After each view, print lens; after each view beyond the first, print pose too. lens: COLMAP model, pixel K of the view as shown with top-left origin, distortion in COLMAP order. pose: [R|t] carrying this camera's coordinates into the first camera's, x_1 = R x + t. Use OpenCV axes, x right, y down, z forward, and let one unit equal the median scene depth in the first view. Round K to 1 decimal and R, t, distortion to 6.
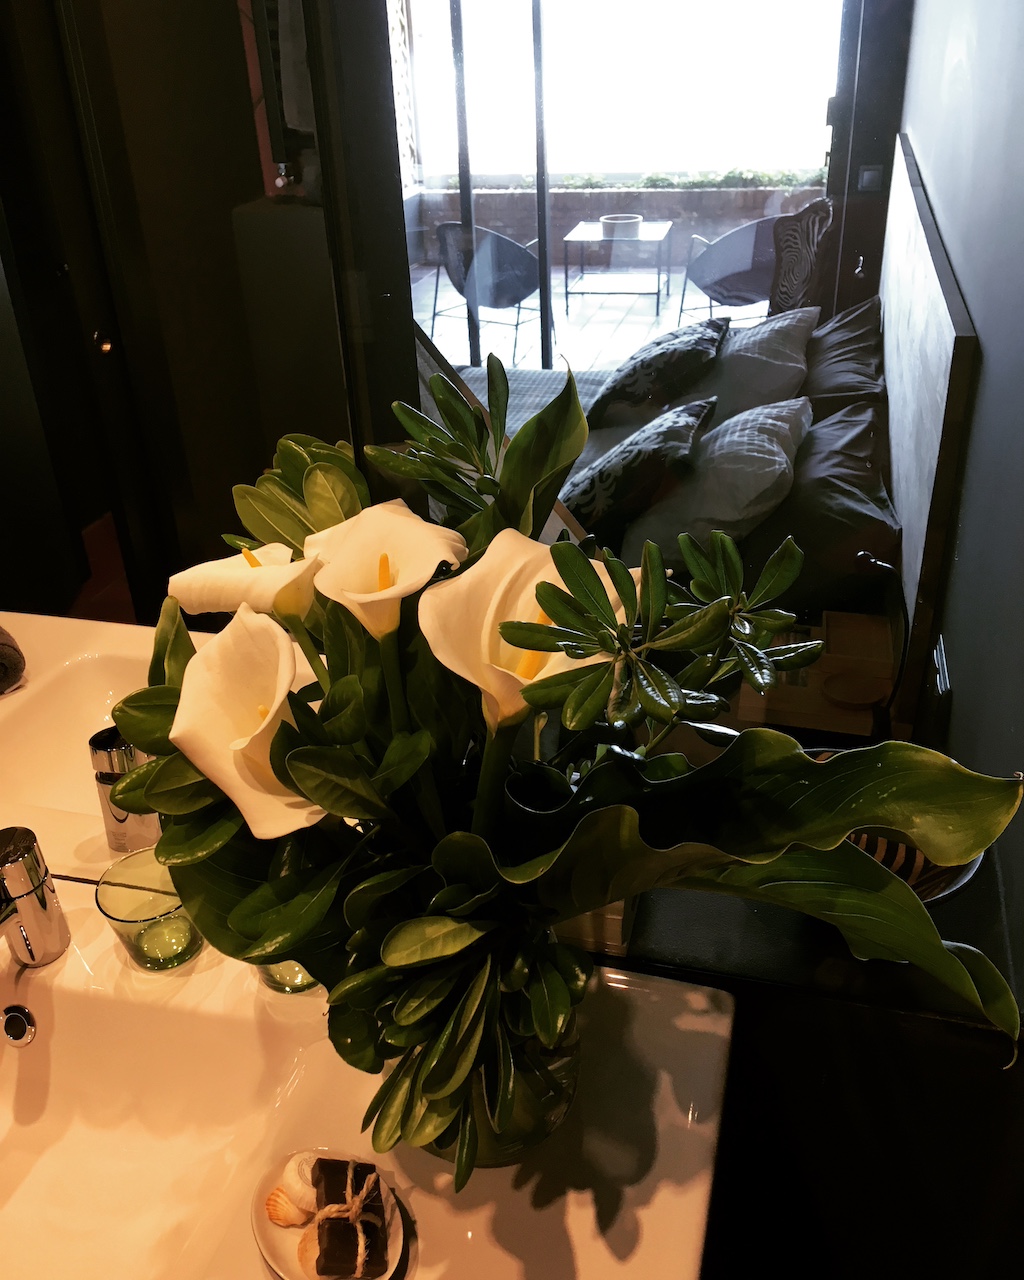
lens RADIAL K [[1177.2, 0, 512.0], [0, 1177.2, 640.0], [0, 0, 1]] dist [0.114541, -0.180046]
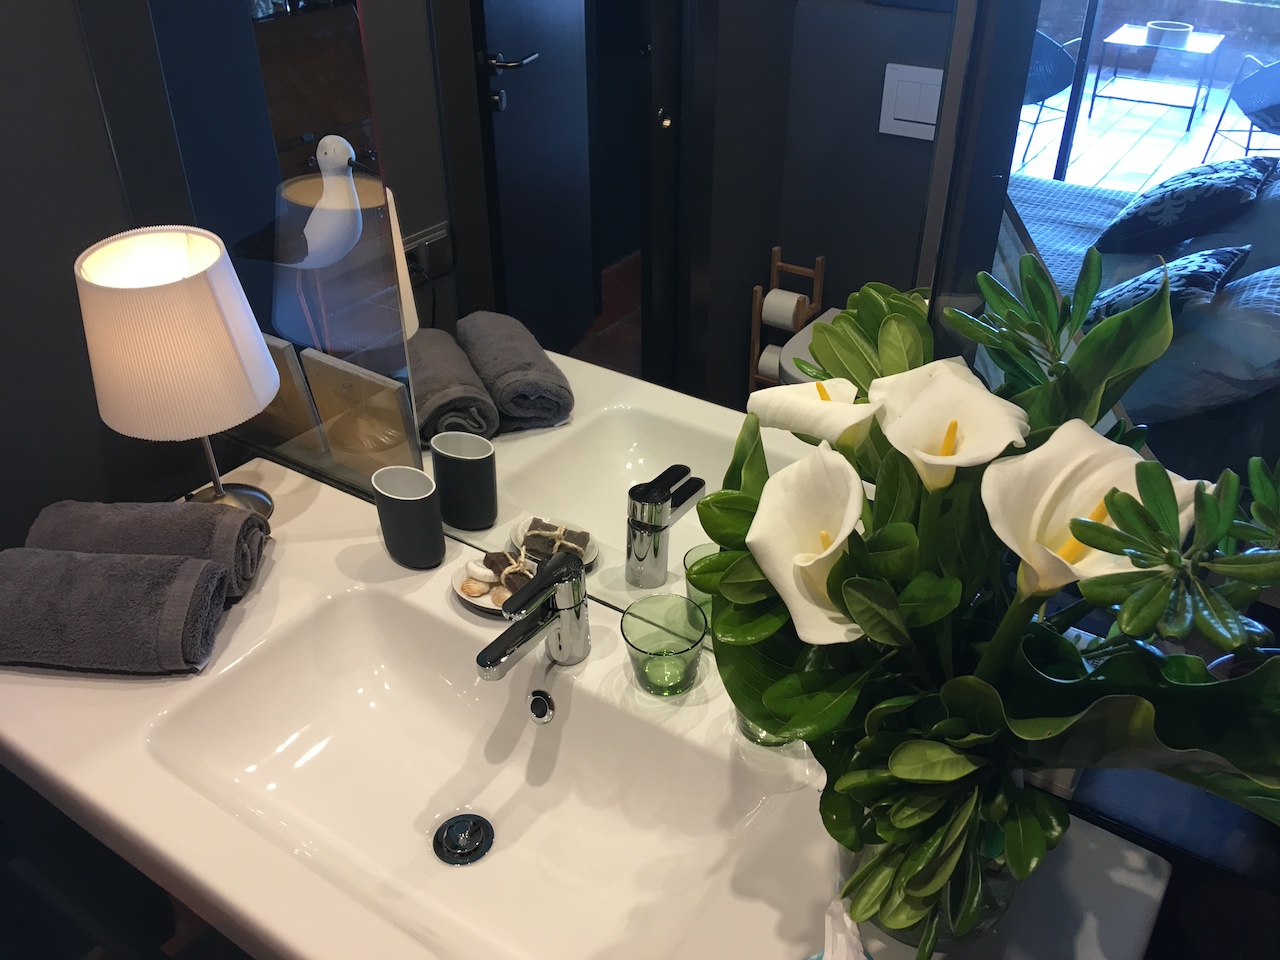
lens RADIAL K [[1096.9, 0, 640.0], [0, 1096.9, 480.0], [0, 0, 1]] dist [0.135469, -0.206261]
pose [[0.944860, 0.208497, -0.252523, -0.080421], [-0.188434, 0.976830, 0.101467, -0.048264], [0.267828, -0.048288, 0.962256, -0.071061]]
